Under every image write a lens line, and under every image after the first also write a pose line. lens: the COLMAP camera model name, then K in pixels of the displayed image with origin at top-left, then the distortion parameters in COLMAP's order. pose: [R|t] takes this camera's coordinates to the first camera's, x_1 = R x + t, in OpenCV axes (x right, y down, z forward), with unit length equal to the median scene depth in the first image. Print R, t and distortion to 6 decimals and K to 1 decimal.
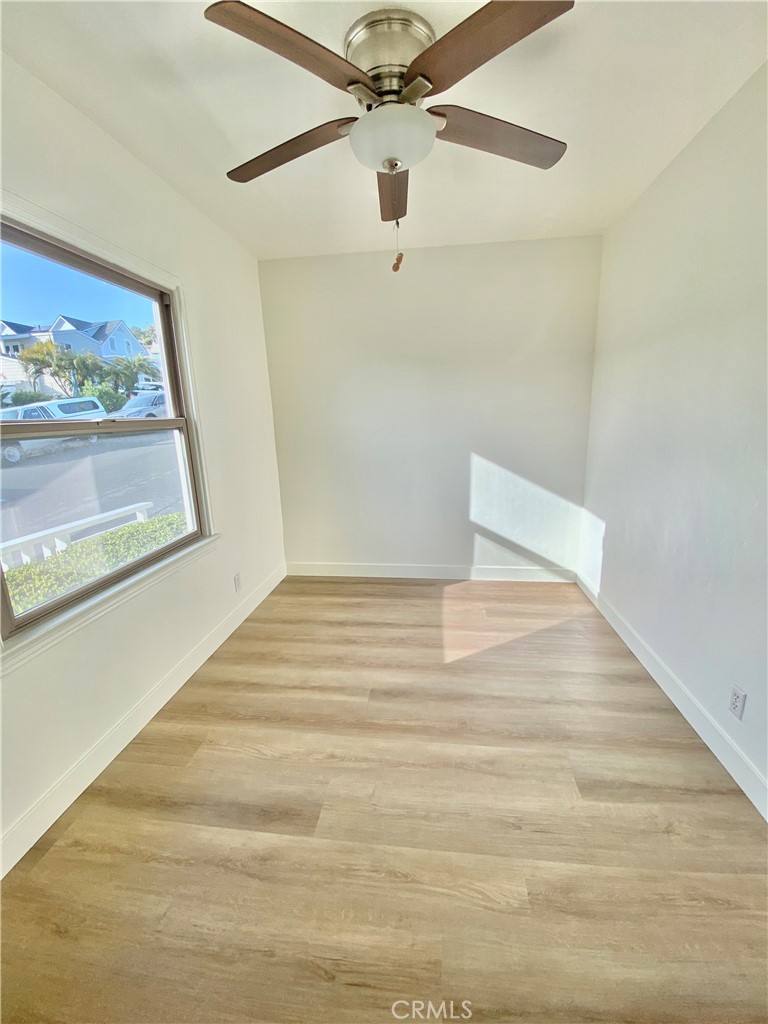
lens RADIAL K [[414.7, 0, 389.4], [0, 414.7, 509.1], [0, 0, 1]] dist [0.048375, -0.027861]
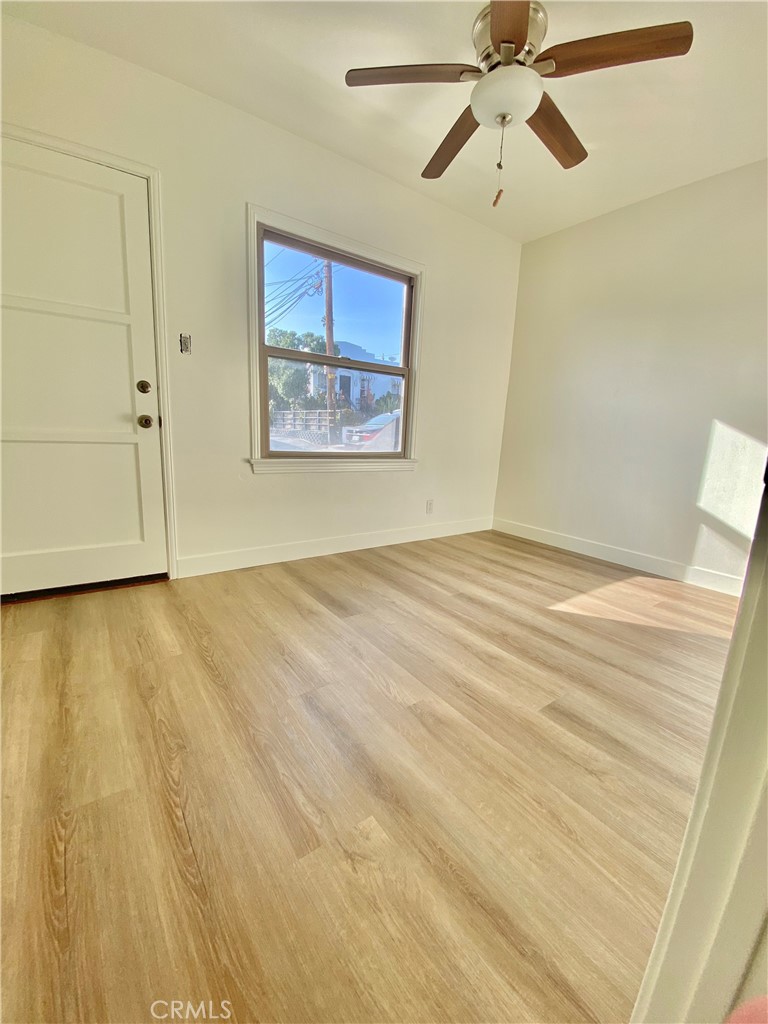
lens RADIAL K [[414.7, 0, 389.4], [0, 414.7, 509.1], [0, 0, 1]] dist [0.048375, -0.027861]
pose [[0.682106, 0.190797, -0.705923, 0.540254], [-0.227952, 0.972738, 0.042650, 0.196221], [0.694816, 0.131824, 0.707003, 0.039873]]
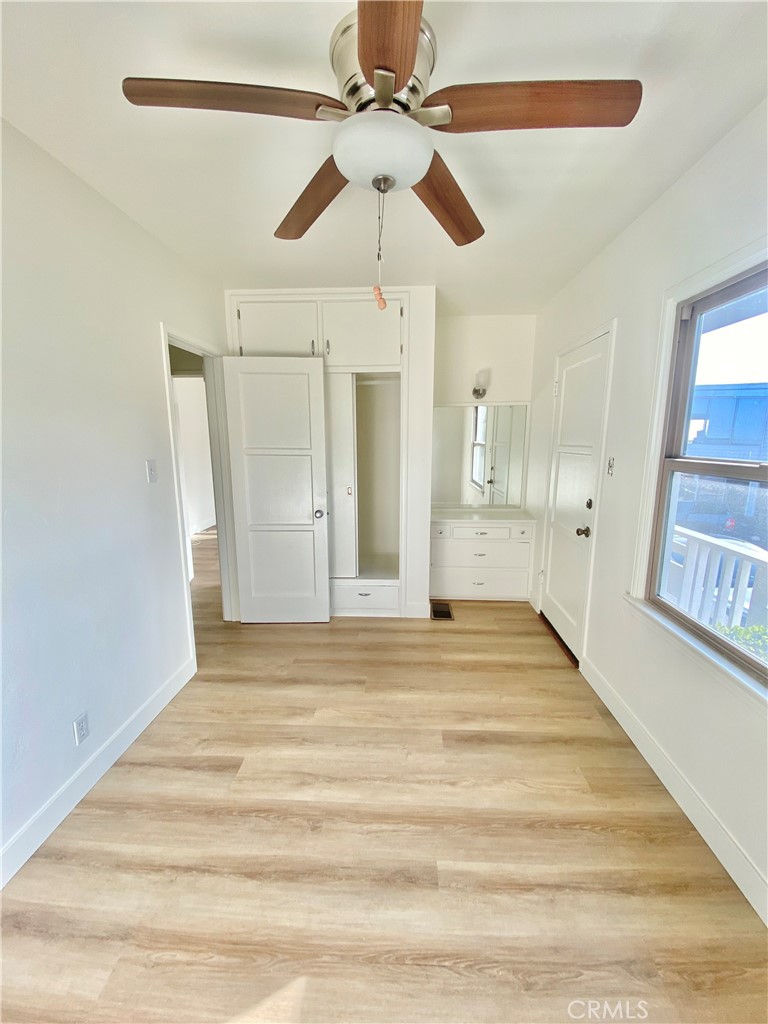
lens RADIAL K [[414.7, 0, 389.4], [0, 414.7, 509.1], [0, 0, 1]] dist [0.048375, -0.027861]
pose [[-0.996844, 0.040198, -0.068455, 0.049583], [0.009630, 0.917185, 0.398346, -0.349712], [0.078798, 0.396429, -0.914677, 1.289504]]
